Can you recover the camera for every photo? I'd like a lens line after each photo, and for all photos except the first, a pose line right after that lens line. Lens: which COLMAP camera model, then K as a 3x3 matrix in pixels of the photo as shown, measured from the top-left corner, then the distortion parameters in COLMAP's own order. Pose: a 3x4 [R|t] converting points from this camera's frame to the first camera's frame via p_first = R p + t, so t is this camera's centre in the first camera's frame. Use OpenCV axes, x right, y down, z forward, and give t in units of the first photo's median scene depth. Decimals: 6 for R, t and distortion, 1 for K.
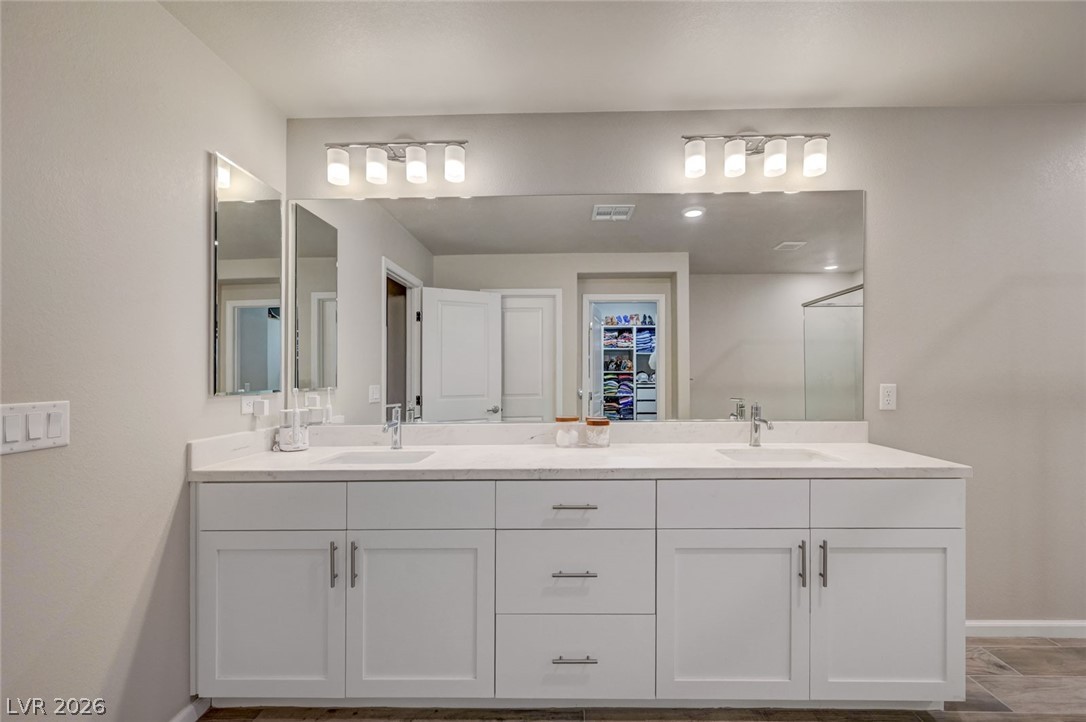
lens RADIAL K [[428.5, 0, 543.3], [0, 428.5, 364.8], [0, 0, 1]] dist [-0.001720, -0.000127]
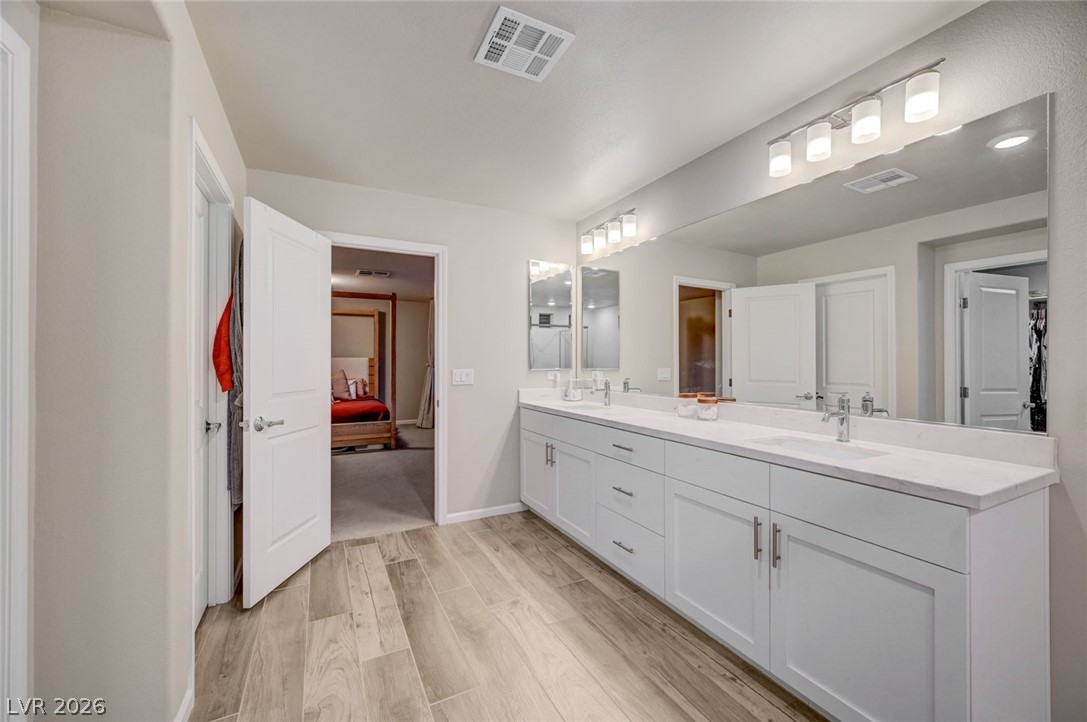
lens RADIAL K [[432.2, 0, 546.2], [0, 432.2, 354.6], [0, 0, 1]] dist [0.017534, -0.000097]
pose [[0.496511, 0.003250, -0.868024, 0.961665], [0.001816, 0.999987, 0.004783, -0.013783], [0.868029, -0.003951, 0.496499, -0.024367]]
